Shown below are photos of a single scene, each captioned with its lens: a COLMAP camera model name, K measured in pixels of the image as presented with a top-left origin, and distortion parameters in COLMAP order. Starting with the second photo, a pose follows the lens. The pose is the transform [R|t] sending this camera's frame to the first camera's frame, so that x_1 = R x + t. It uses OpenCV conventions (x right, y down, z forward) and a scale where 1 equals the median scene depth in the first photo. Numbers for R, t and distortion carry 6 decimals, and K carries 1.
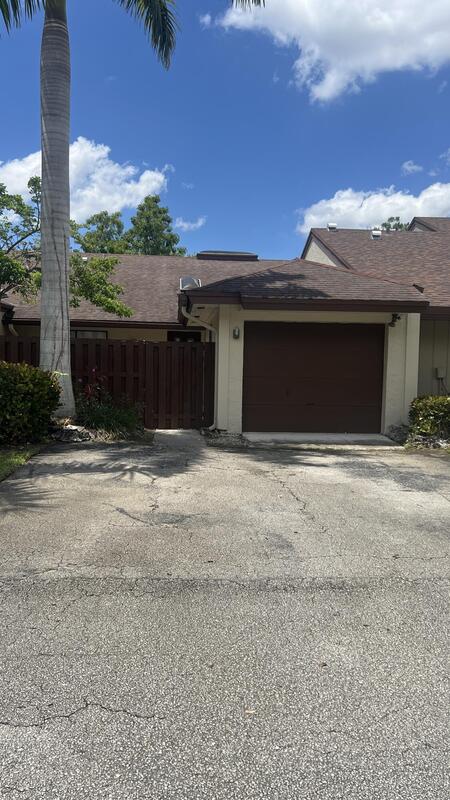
lens RADIAL K [[603.6, 0, 220.3], [0, 603.6, 401.4], [0, 0, 1]] dist [0.046851, -0.036335]
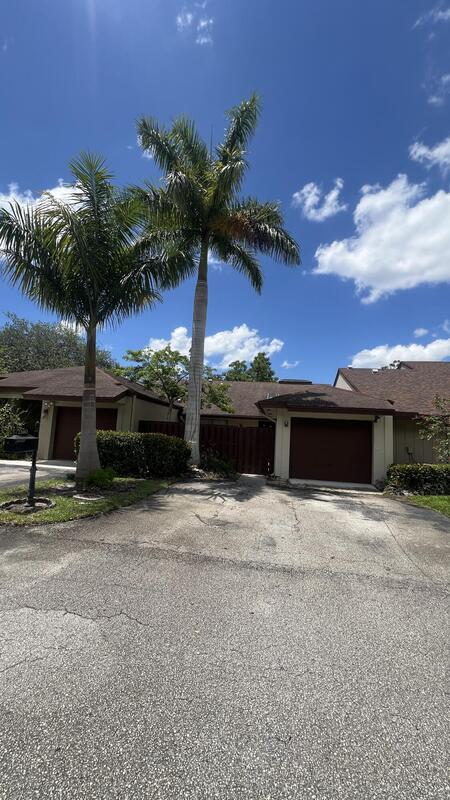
lens RADIAL K [[325.1, 0, 233.1], [0, 325.1, 396.8], [0, 0, 1]] dist [-0.005492, 0.000790]
pose [[0.973070, 0.009470, -0.230314, 0.106519], [-0.051593, 0.982755, -0.177571, -0.008199], [0.224660, 0.184672, 0.956778, -0.017718]]
